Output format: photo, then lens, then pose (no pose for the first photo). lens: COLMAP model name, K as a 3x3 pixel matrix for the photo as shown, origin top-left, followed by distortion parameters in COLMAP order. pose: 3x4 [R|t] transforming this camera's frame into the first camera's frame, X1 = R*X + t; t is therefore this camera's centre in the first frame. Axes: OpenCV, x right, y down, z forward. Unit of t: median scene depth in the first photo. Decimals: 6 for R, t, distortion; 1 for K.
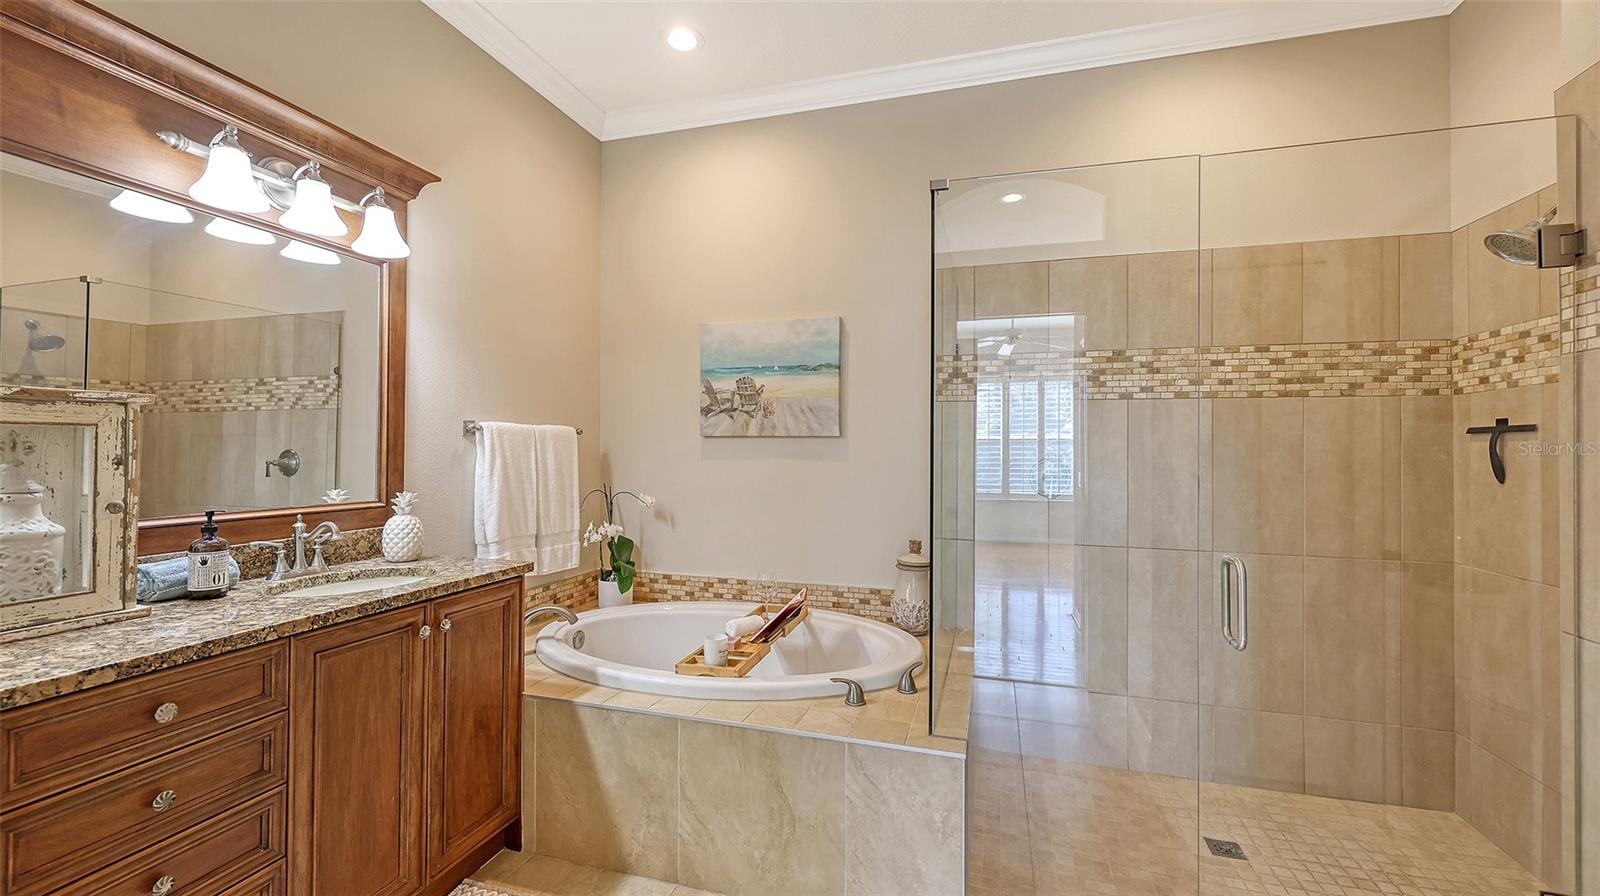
lens RADIAL K [[642.1, 0, 807.3], [0, 642.1, 443.2], [0, 0, 1]] dist [0.011070, -0.002607]
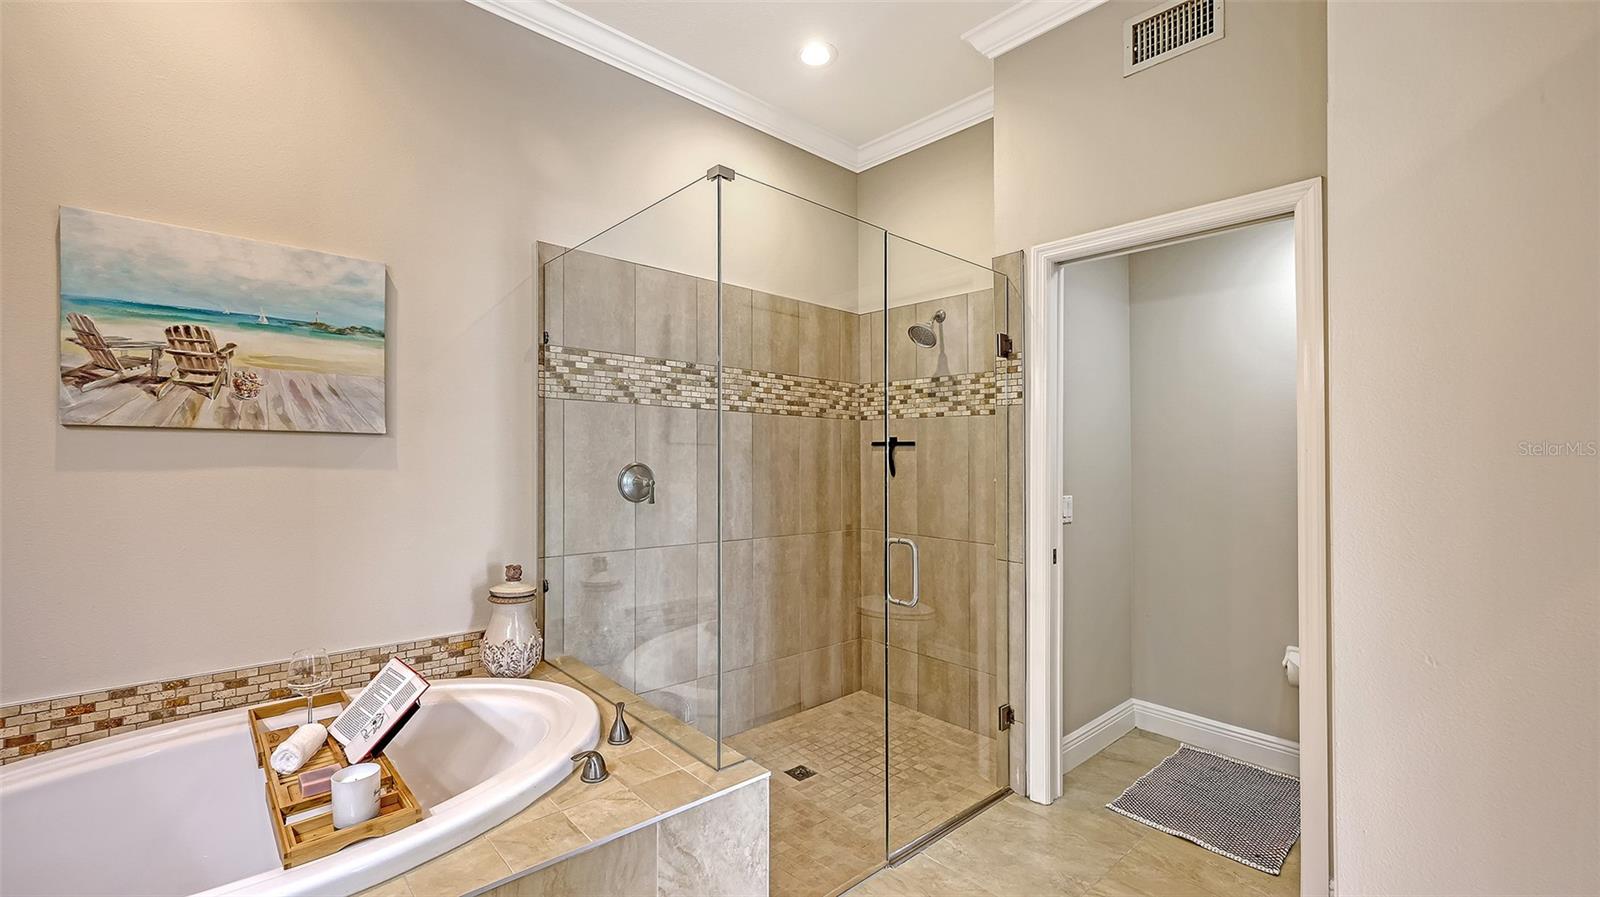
lens RADIAL K [[642.1, 0, 796.5], [0, 642.1, 442.2], [0, 0, 1]] dist [0.011070, -0.002607]
pose [[0.538613, 0.018530, 0.842349, -0.364083], [-0.019203, 0.999768, -0.009714, -0.003822], [-0.842334, -0.010944, 0.538844, 0.288410]]
